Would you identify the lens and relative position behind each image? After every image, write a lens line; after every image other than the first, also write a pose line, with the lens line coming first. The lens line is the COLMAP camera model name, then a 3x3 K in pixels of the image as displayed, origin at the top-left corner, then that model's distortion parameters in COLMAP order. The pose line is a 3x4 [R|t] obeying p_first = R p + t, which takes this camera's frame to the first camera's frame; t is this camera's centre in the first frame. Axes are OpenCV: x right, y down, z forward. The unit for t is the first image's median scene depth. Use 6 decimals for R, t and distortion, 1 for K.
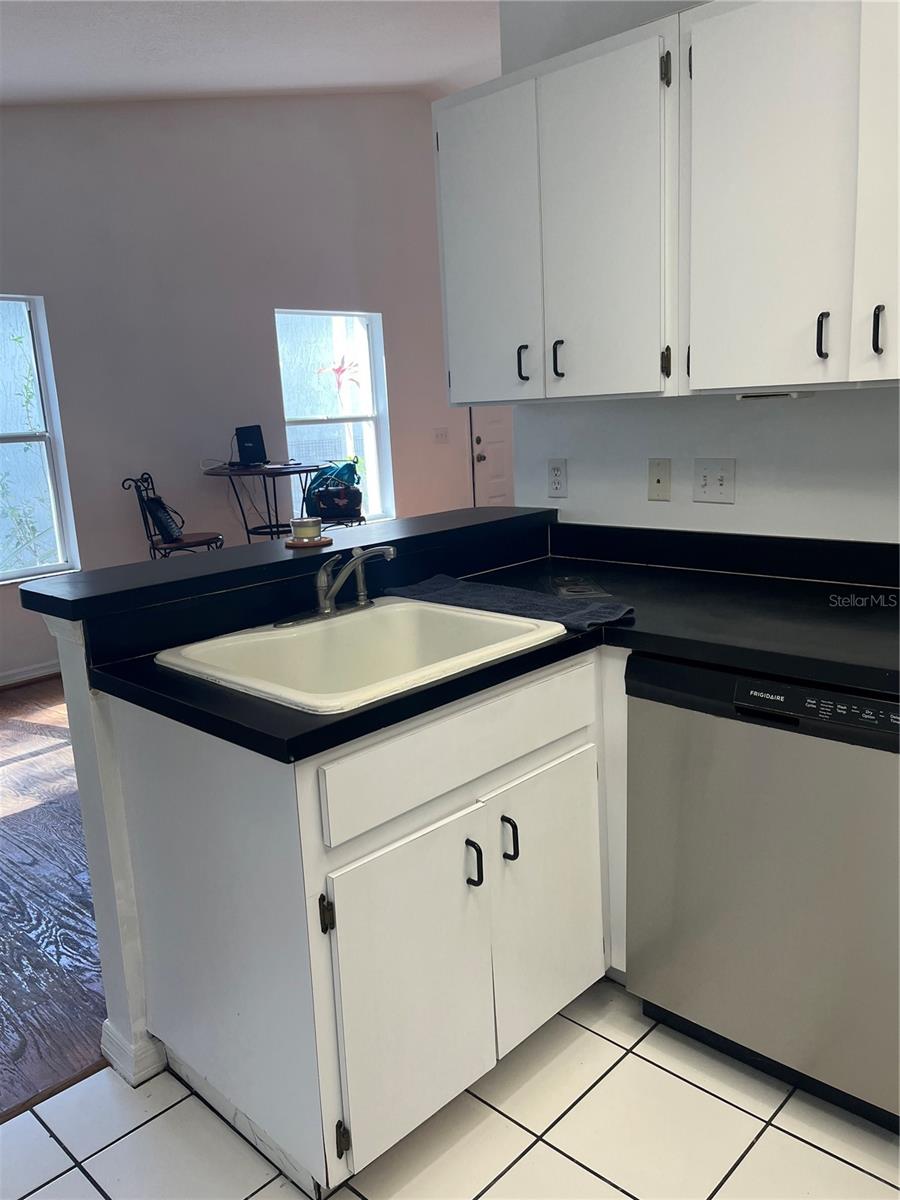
lens RADIAL K [[907.2, 0, 456.0], [0, 907.2, 595.3], [0, 0, 1]] dist [0.053763, -0.077552]
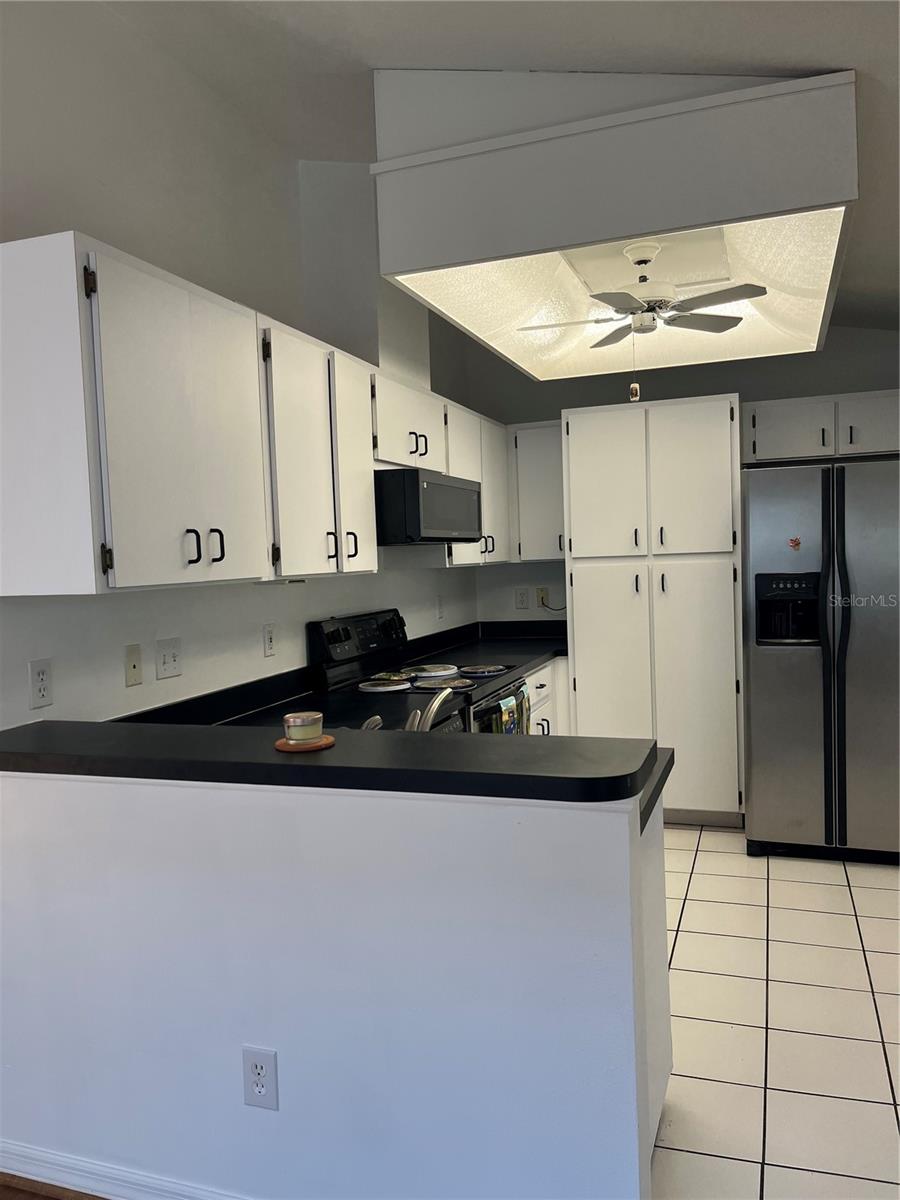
lens RADIAL K [[907.2, 0, 450.3], [0, 907.2, 606.7], [0, 0, 1]] dist [0.053763, -0.077552]
pose [[-0.400941, 0.012013, 0.916025, -1.120695], [0.246451, 0.964466, 0.095222, -0.258519], [-0.882331, 0.263933, -0.389655, 1.373593]]
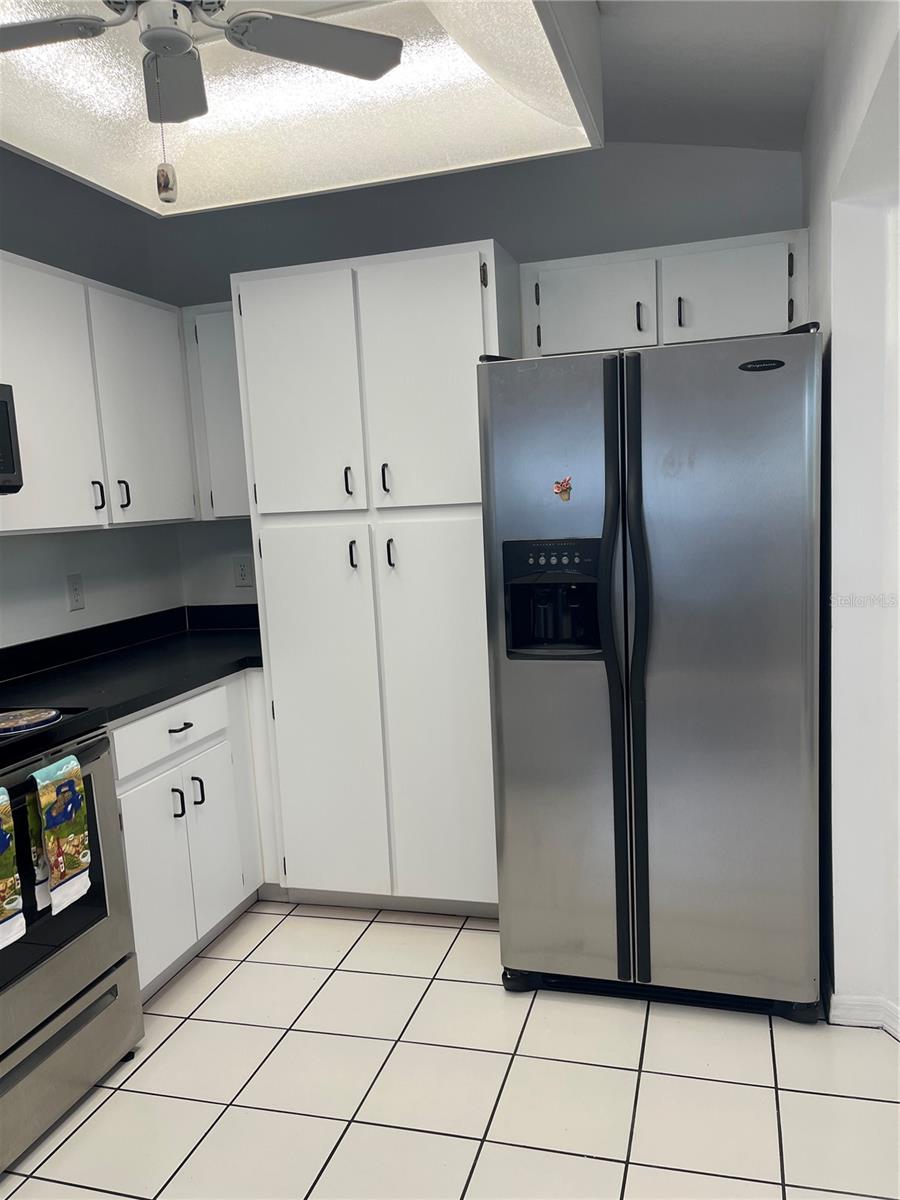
lens RADIAL K [[907.2, 0, 457.8], [0, 907.2, 613.6], [0, 0, 1]] dist [0.053763, -0.077552]
pose [[-0.454561, -0.042336, 0.889709, -0.562294], [0.258506, 0.949607, 0.177260, -0.099431], [-0.852378, 0.310571, -0.420710, 0.518503]]
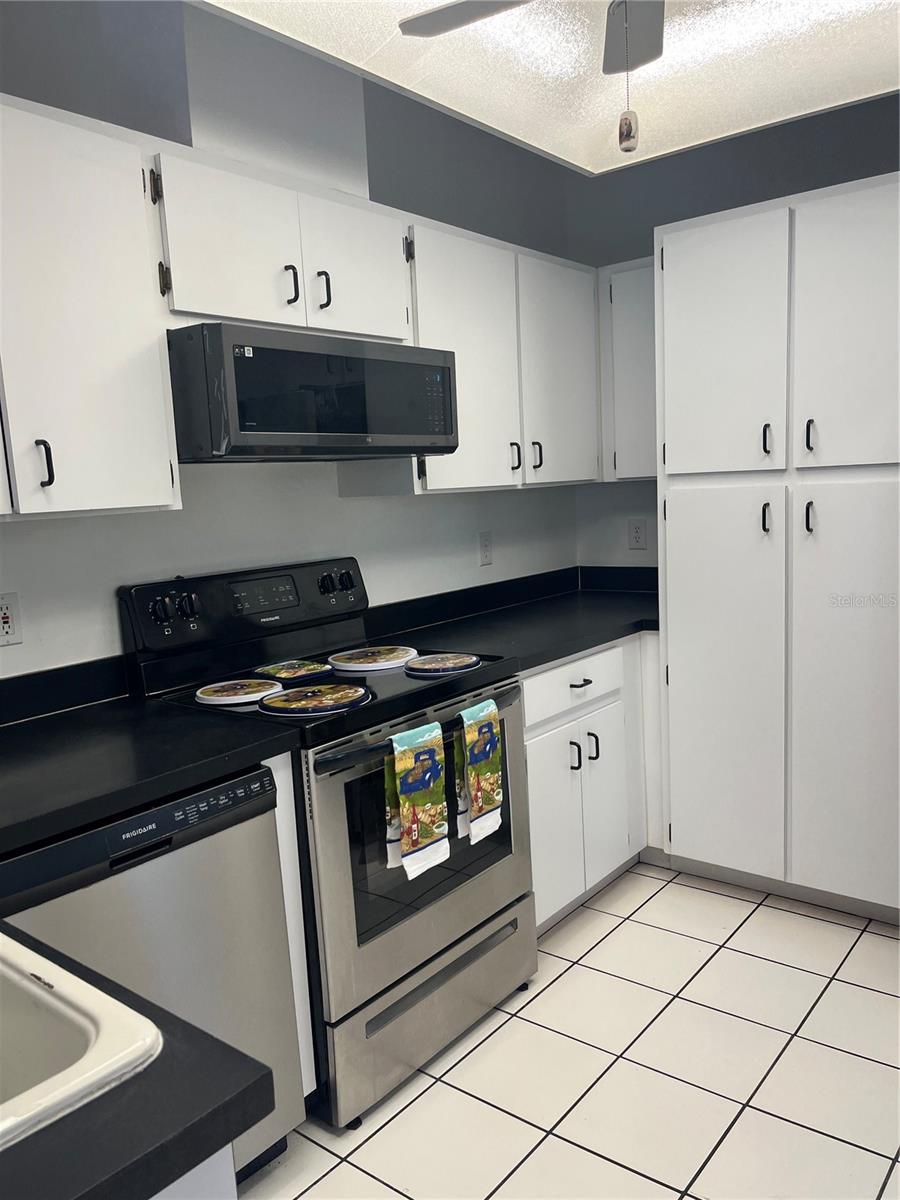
lens RADIAL K [[907.2, 0, 460.8], [0, 907.2, 615.3], [0, 0, 1]] dist [0.053763, -0.077552]
pose [[-0.083191, -0.094471, 0.992046, -0.524388], [0.259052, 0.959222, 0.113069, -0.108761], [-0.962274, 0.266398, -0.055326, 0.578831]]
